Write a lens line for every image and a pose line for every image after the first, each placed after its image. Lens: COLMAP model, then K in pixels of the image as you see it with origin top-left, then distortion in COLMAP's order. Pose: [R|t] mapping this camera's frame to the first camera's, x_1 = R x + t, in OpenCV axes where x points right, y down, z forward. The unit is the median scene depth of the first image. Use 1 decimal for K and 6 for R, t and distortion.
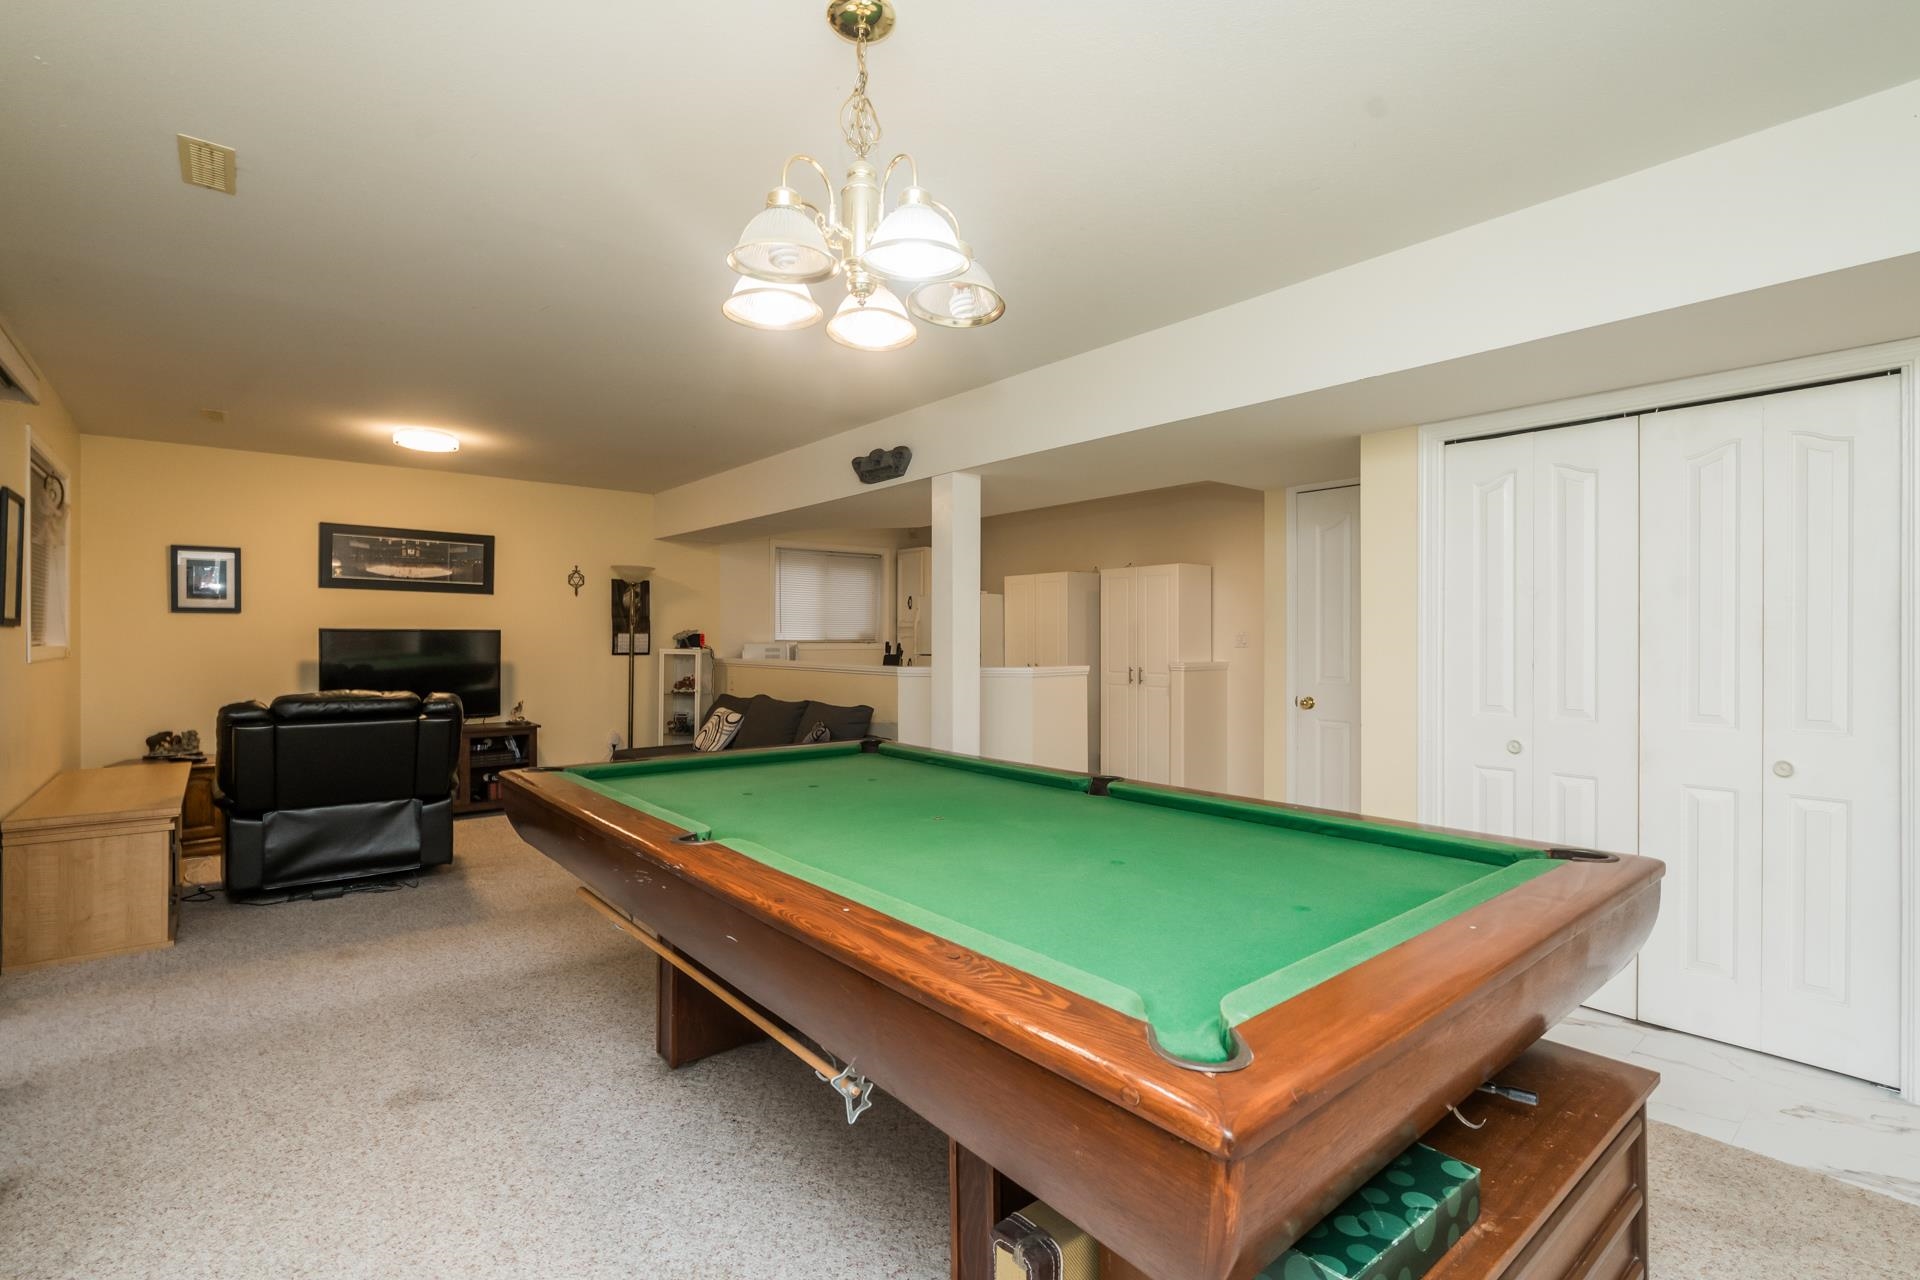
lens RADIAL K [[881.1, 0, 950.5], [0, 881.1, 643.8], [0, 0, 1]] dist [-0.001312, 0.000085]
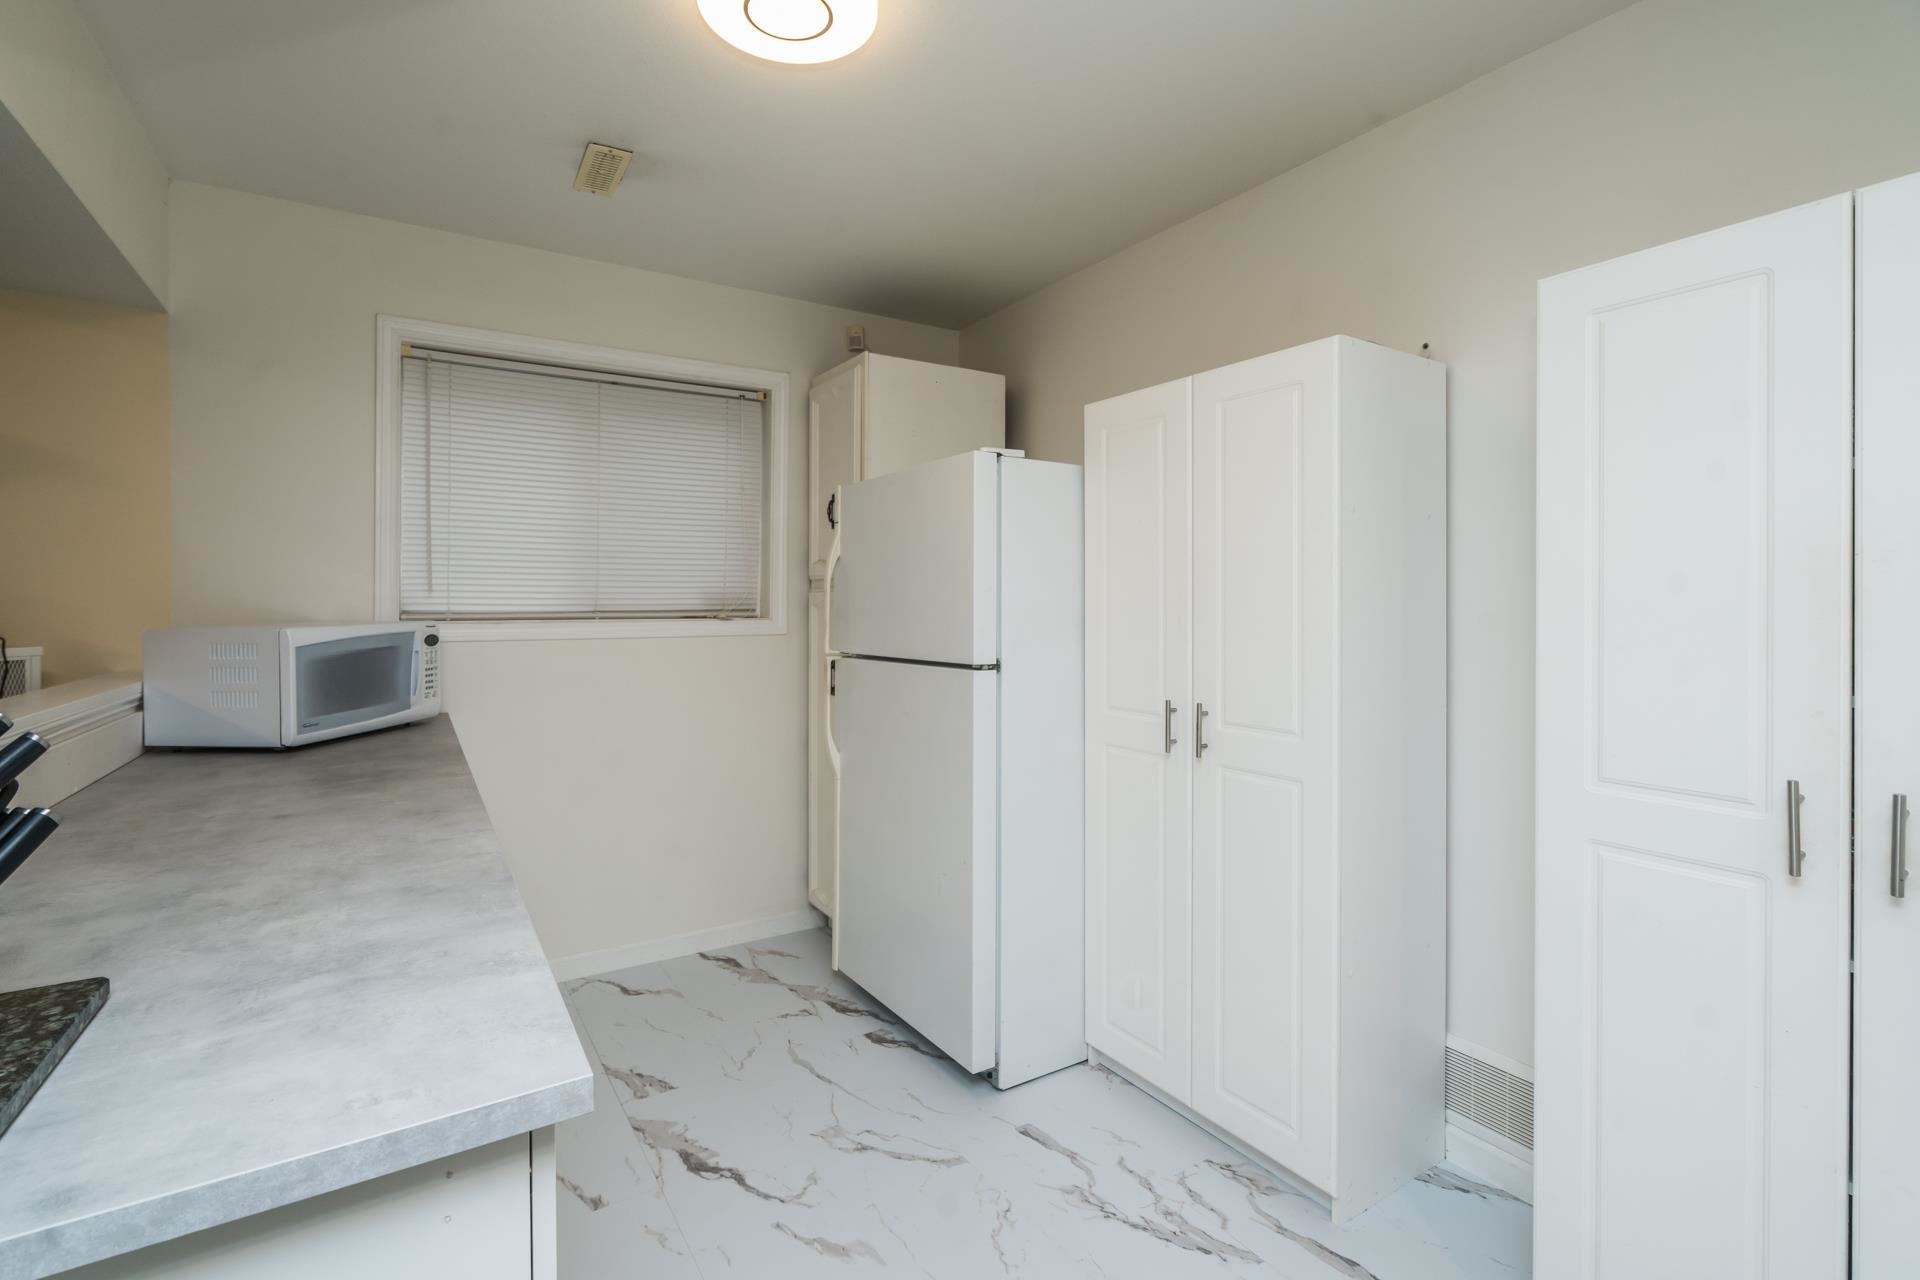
lens RADIAL K [[857.8, 0, 958.5], [0, 857.8, 606.1], [0, 0, 1]] dist [-0.001355, -0.000206]
pose [[0.993951, -0.001005, -0.109818, 0.064946], [0.001773, 0.999975, 0.006896, -0.011726], [0.109808, -0.007049, 0.993928, 0.884331]]
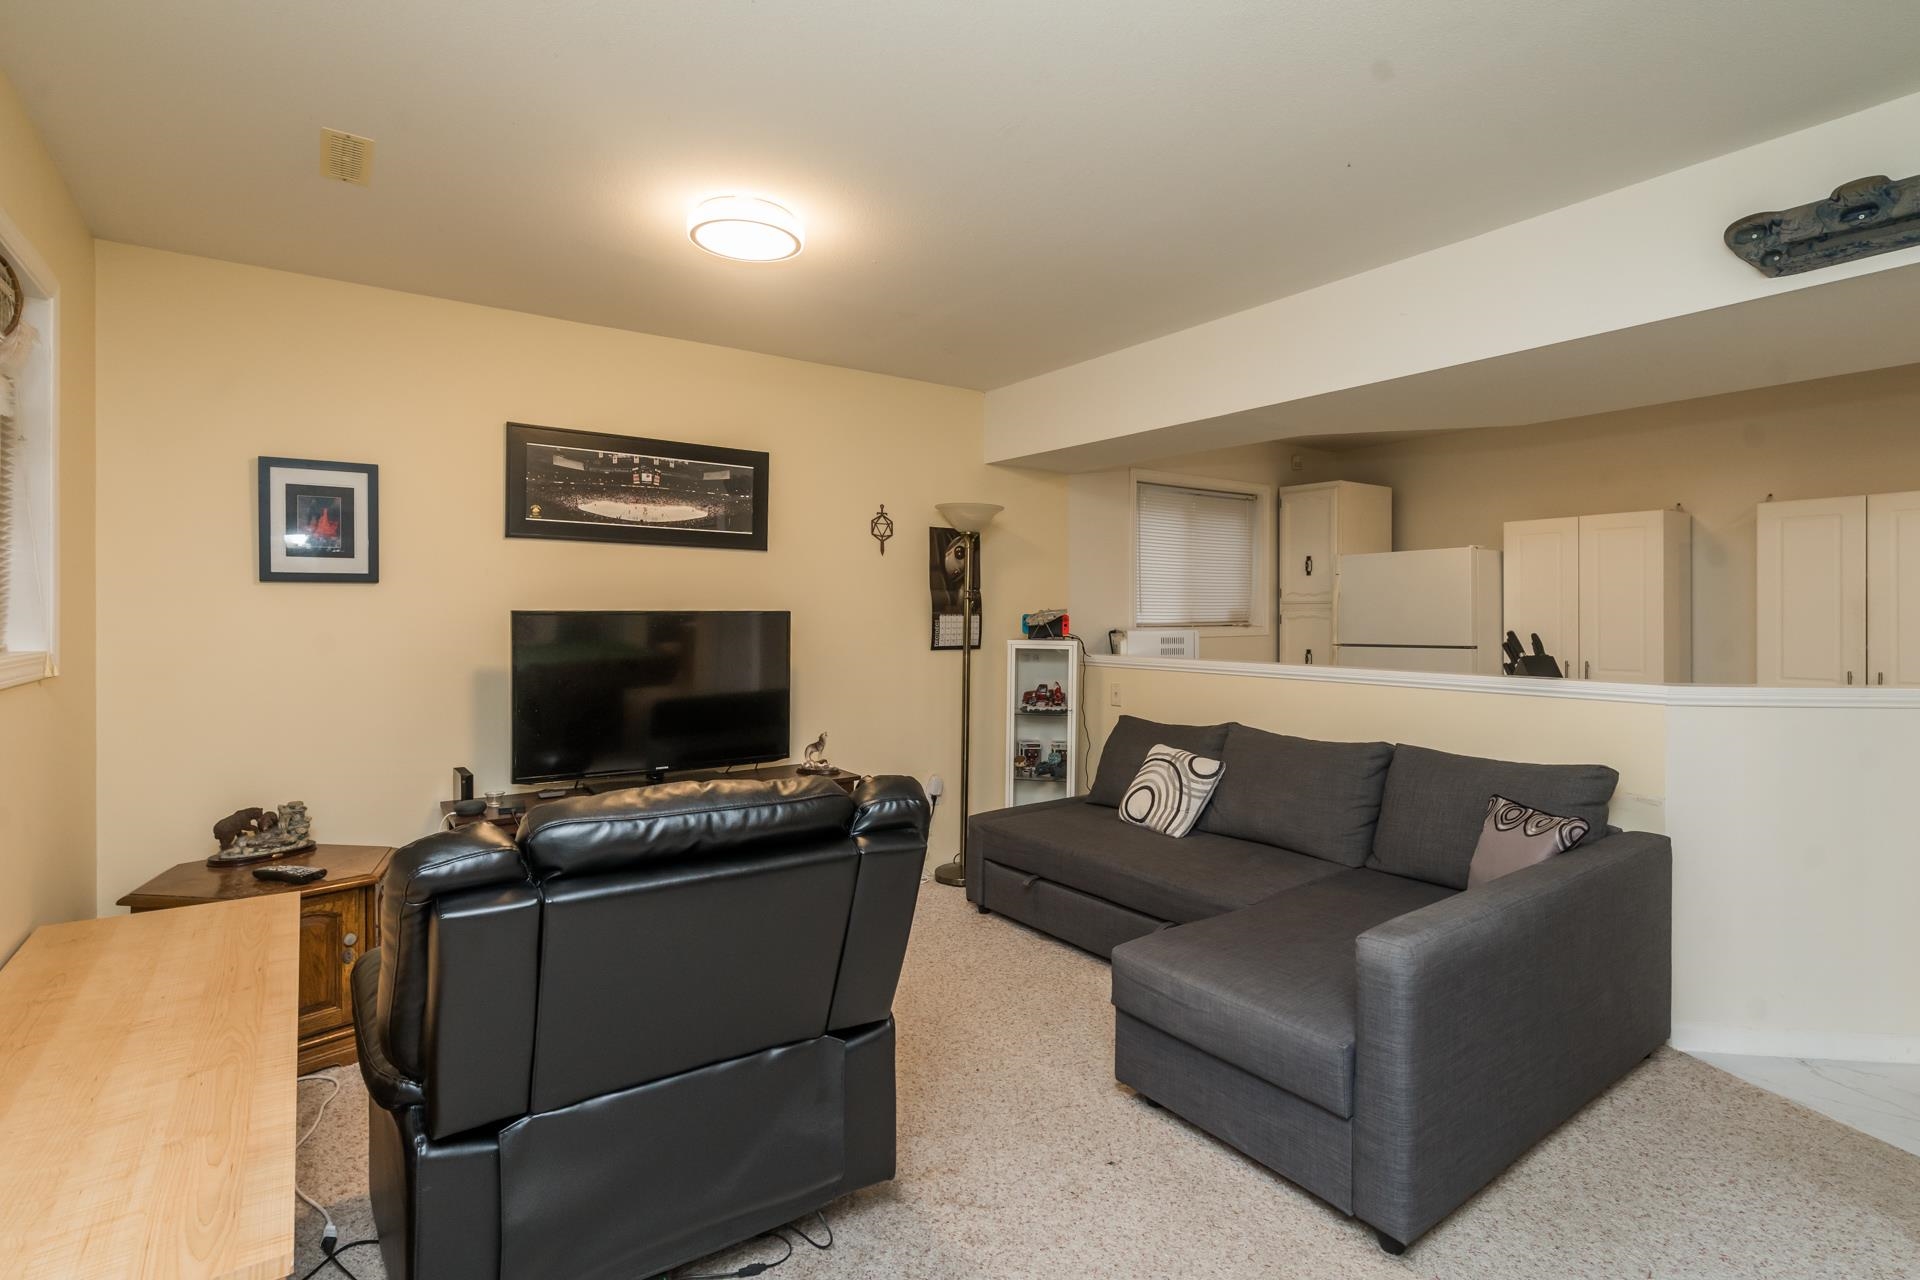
lens RADIAL K [[931.6, 0, 964.7], [0, 931.6, 616.9], [0, 0, 1]] dist [0.000772, 0.000710]
pose [[0.997129, -0.001736, -0.075702, -0.345066], [0.001695, 0.999998, -0.000602, -0.011078], [0.075703, 0.000472, 0.997130, 0.388833]]
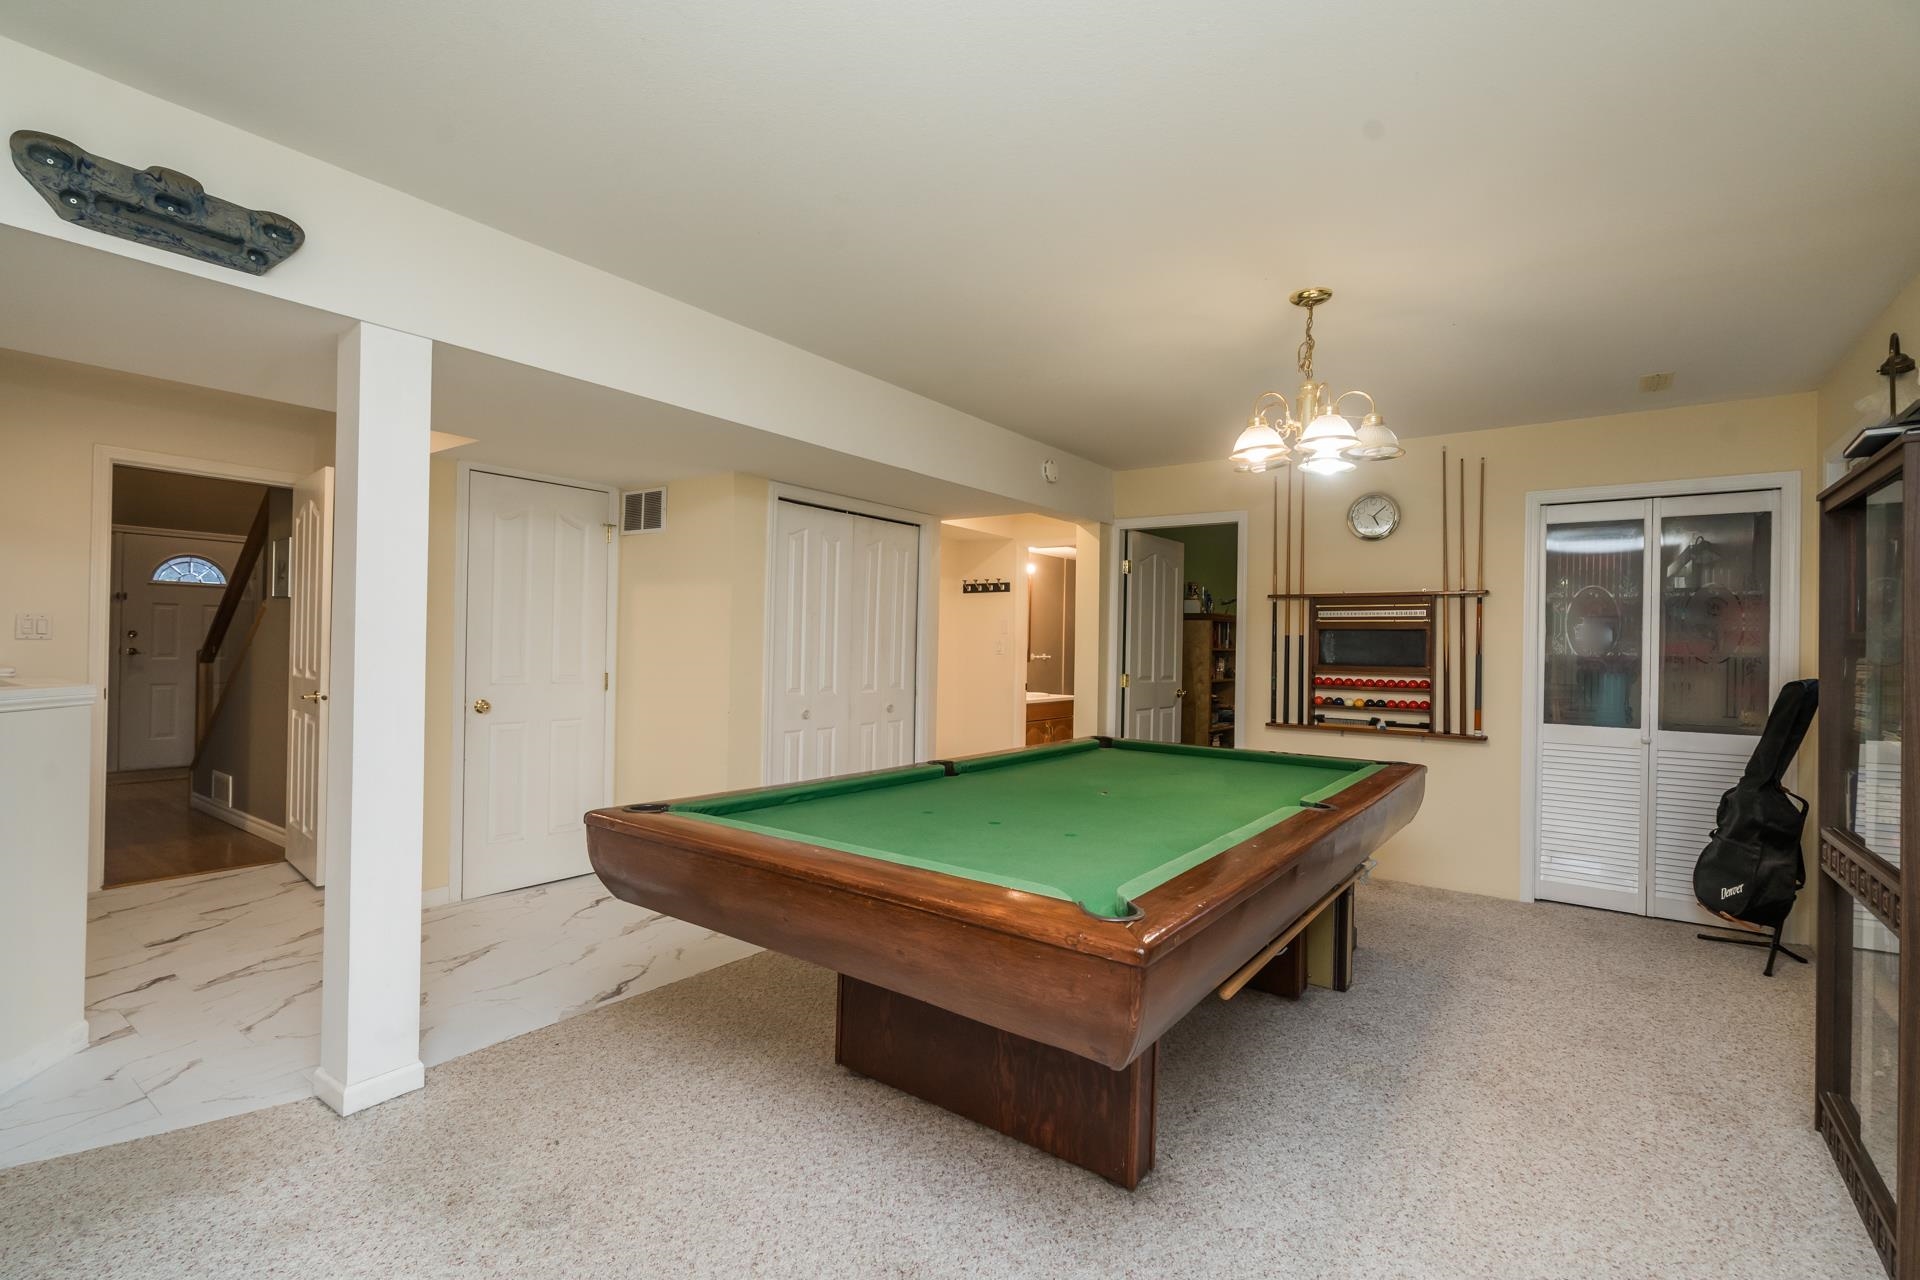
lens RADIAL K [[881.1, 0, 950.5], [0, 881.1, 643.8], [0, 0, 1]] dist [-0.001312, 0.000085]
pose [[-0.245587, -0.003976, 0.969366, -0.418409], [-0.022139, 0.999754, -0.001508, -0.005578], [-0.969122, -0.021831, -0.245615, 0.545843]]
